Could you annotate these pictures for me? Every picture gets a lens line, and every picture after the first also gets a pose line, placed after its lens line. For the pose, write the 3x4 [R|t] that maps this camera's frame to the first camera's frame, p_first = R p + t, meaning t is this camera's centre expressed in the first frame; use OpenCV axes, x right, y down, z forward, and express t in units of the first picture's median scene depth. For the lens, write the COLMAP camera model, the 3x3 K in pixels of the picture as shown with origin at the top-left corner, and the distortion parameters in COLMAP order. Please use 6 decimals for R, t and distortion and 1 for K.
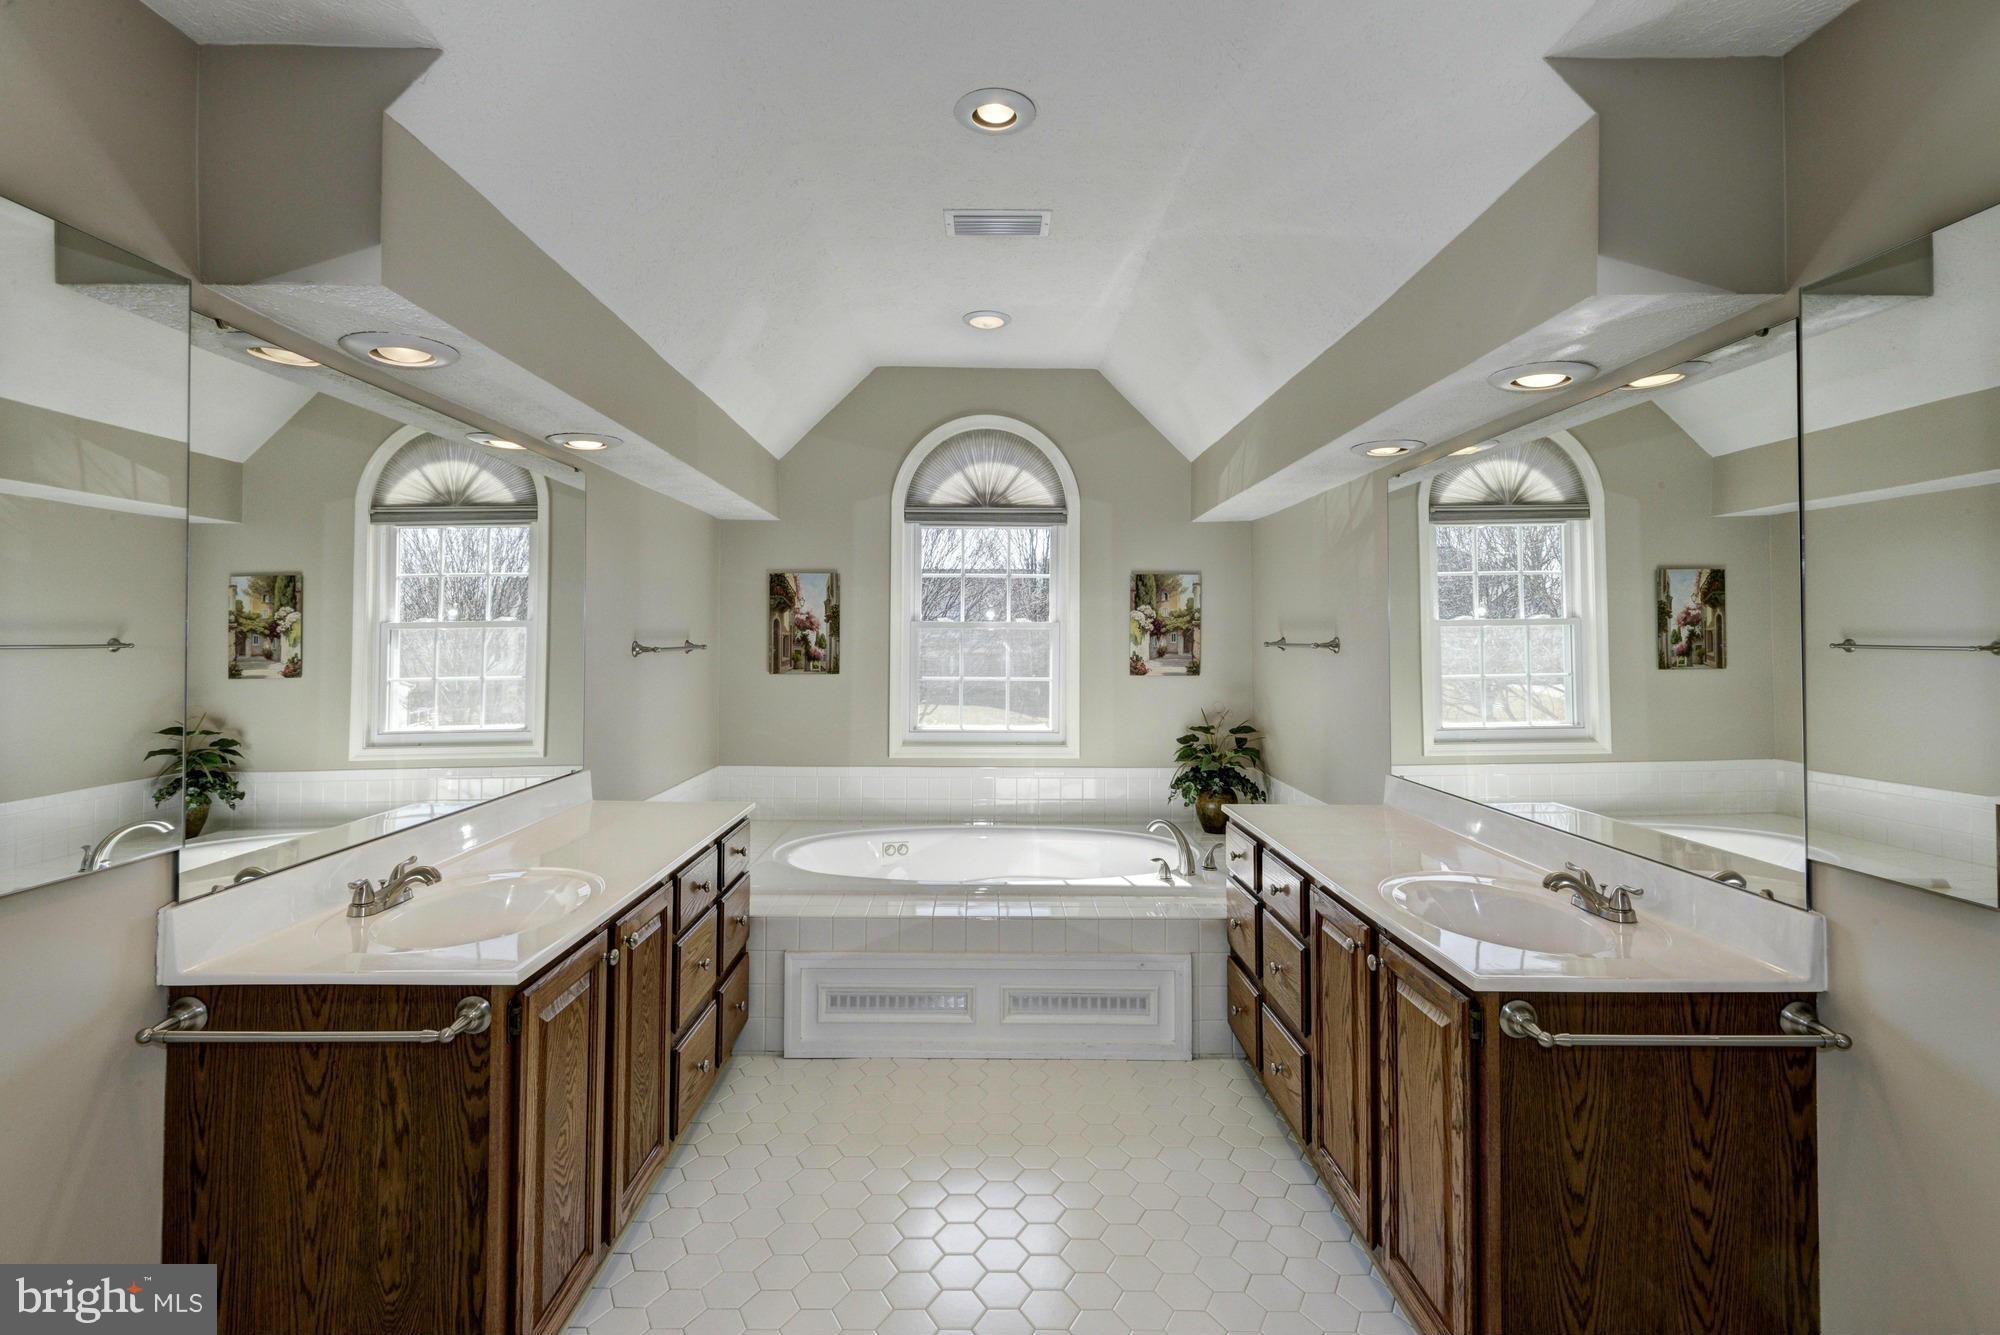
lens RADIAL K [[906.7, 0, 994.7], [0, 906.7, 635.5], [0, 0, 1]] dist [-0.001450, -0.000112]
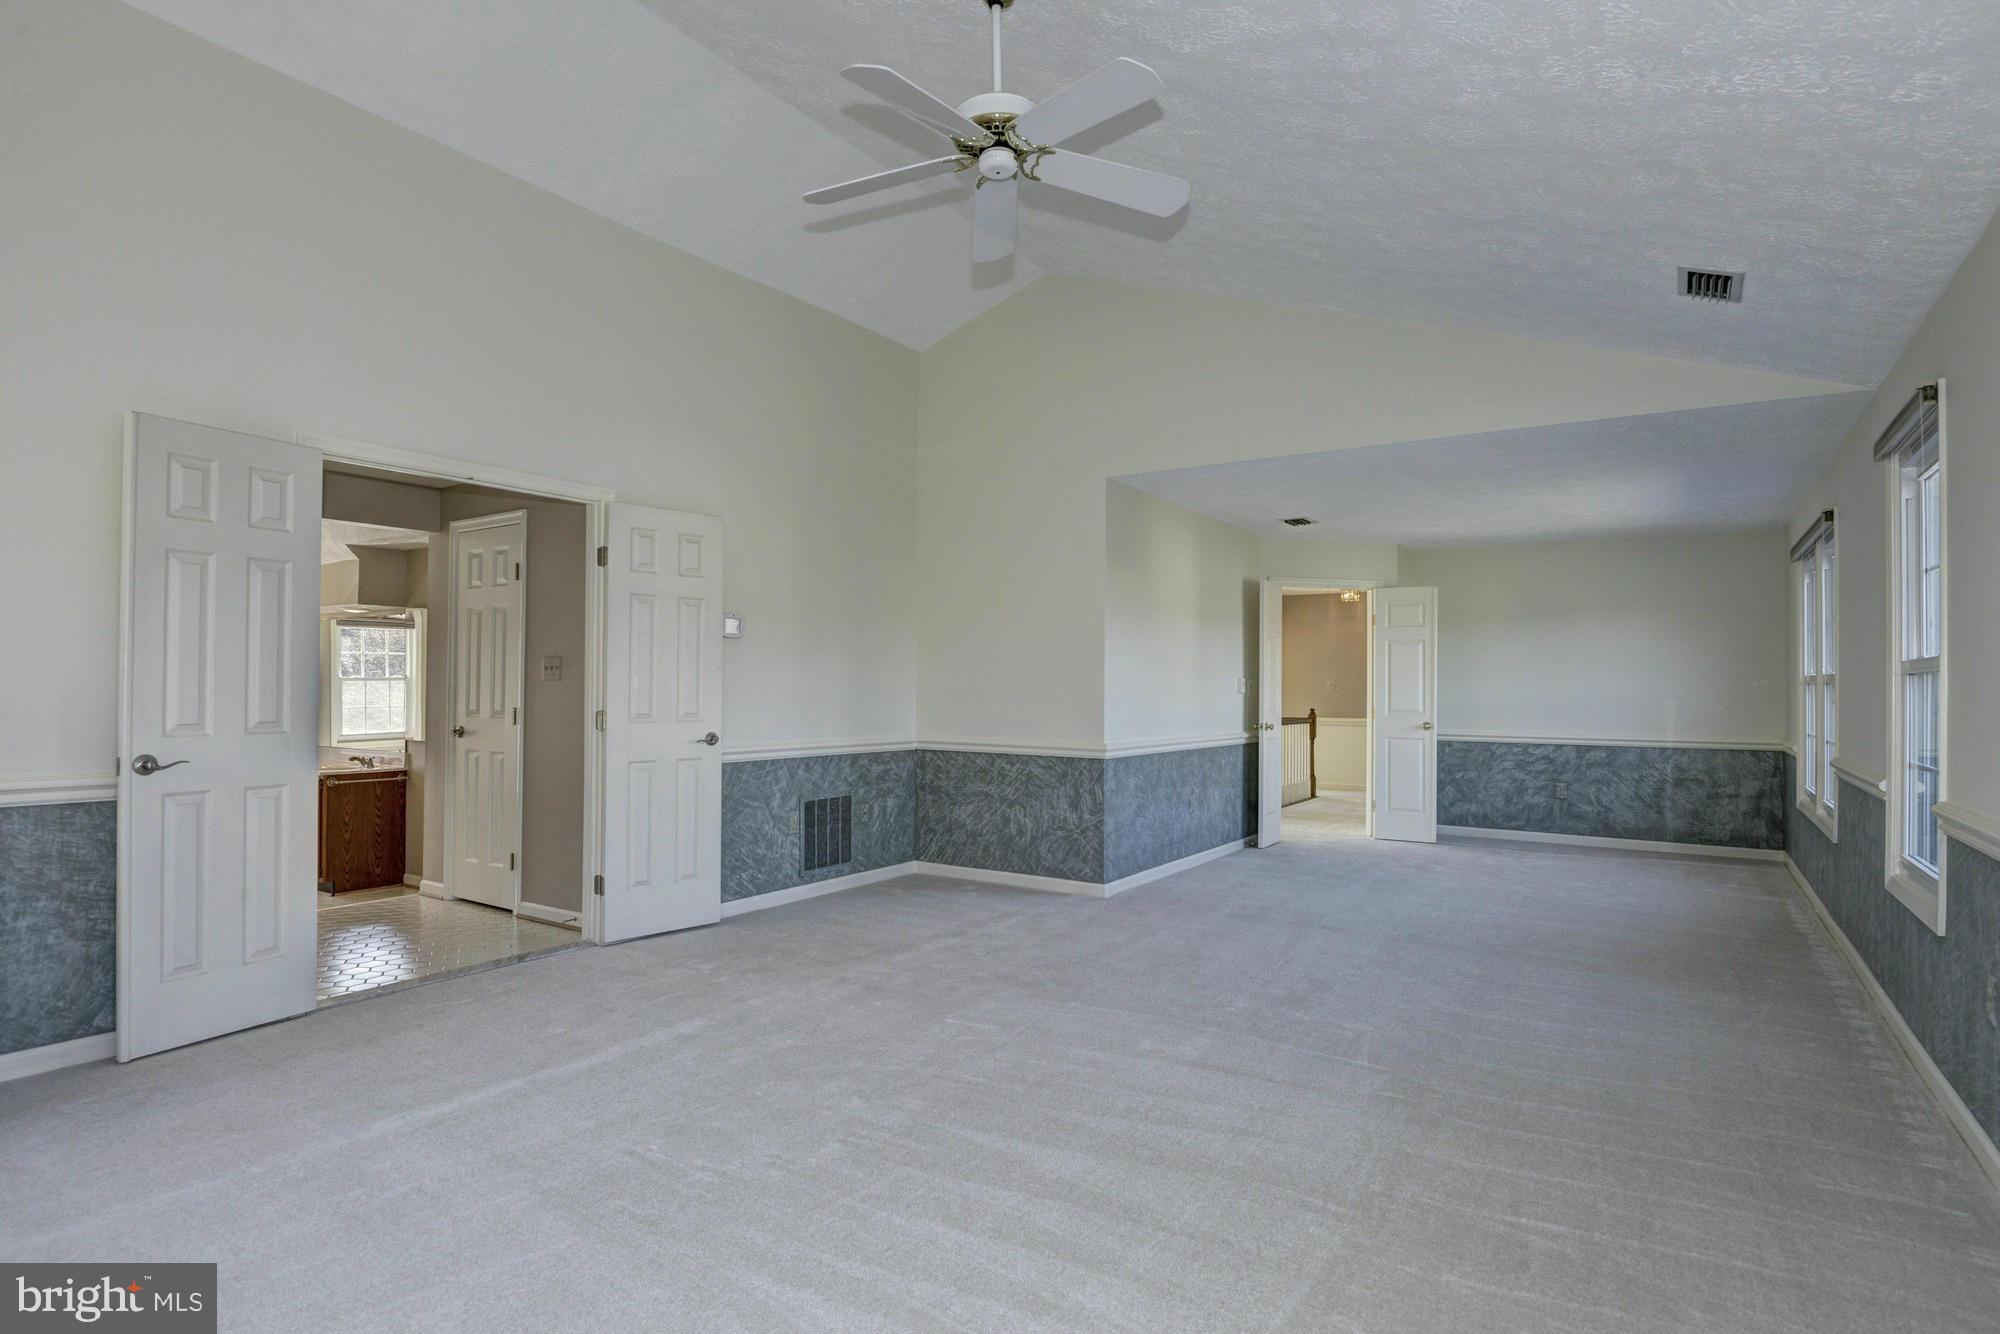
lens RADIAL K [[1036.8, 0, 999.5], [0, 1036.8, 668.3], [0, 0, 1]] dist [-0.004139, -0.000946]
pose [[0.544484, 0.022038, 0.838482, -1.707713], [-0.008831, 0.999750, -0.020542, -0.018212], [-0.838725, 0.003780, 0.544543, -4.068357]]
